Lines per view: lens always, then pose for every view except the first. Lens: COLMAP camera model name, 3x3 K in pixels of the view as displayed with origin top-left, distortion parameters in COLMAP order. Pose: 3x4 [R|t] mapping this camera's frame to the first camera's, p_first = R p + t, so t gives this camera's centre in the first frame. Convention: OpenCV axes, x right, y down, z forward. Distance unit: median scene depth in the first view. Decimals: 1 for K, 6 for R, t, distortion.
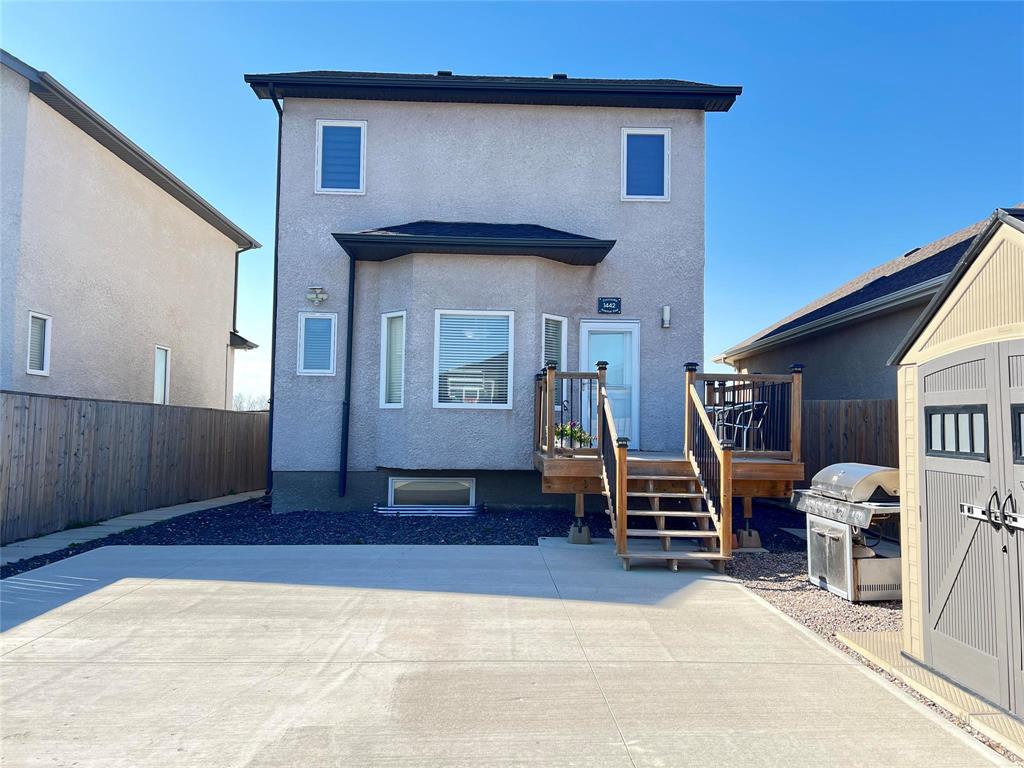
lens RADIAL K [[771.5, 0, 509.5], [0, 771.5, 381.3], [0, 0, 1]] dist [0.058134, -0.048491]
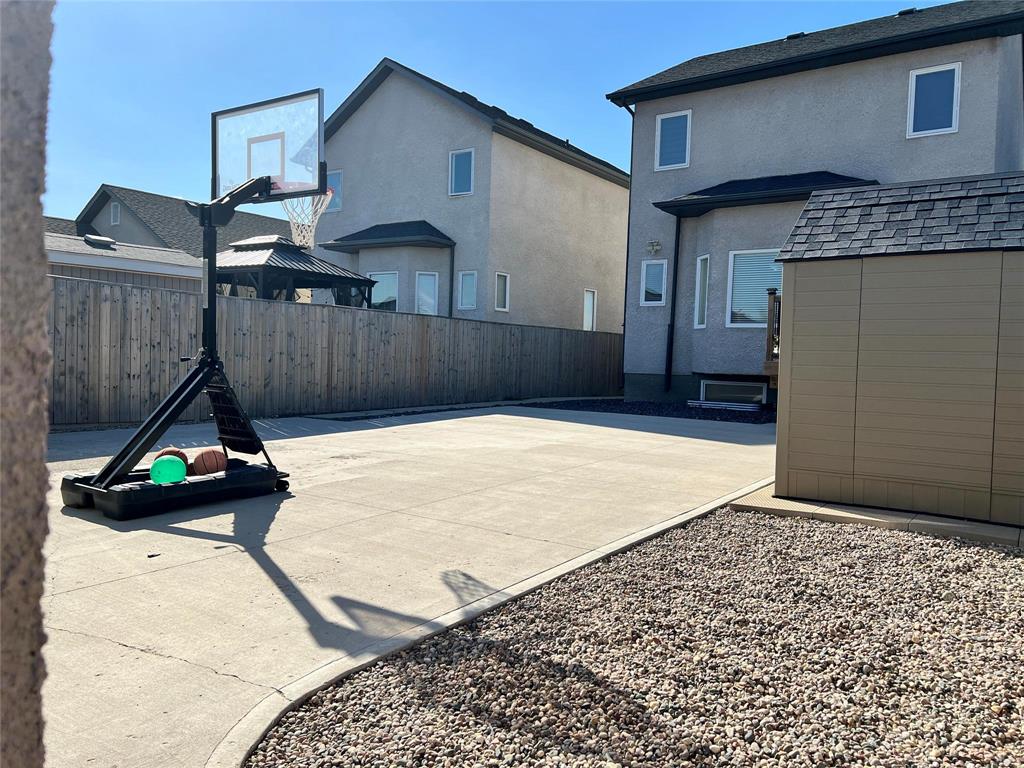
lens RADIAL K [[771.5, 0, 512.9], [0, 771.5, 388.5], [0, 0, 1]] dist [0.058134, -0.048491]
pose [[0.797828, 0.034308, -0.601909, 0.391822], [0.020338, 0.996280, 0.083745, 0.019188], [0.602542, -0.079055, 0.794162, -0.267940]]
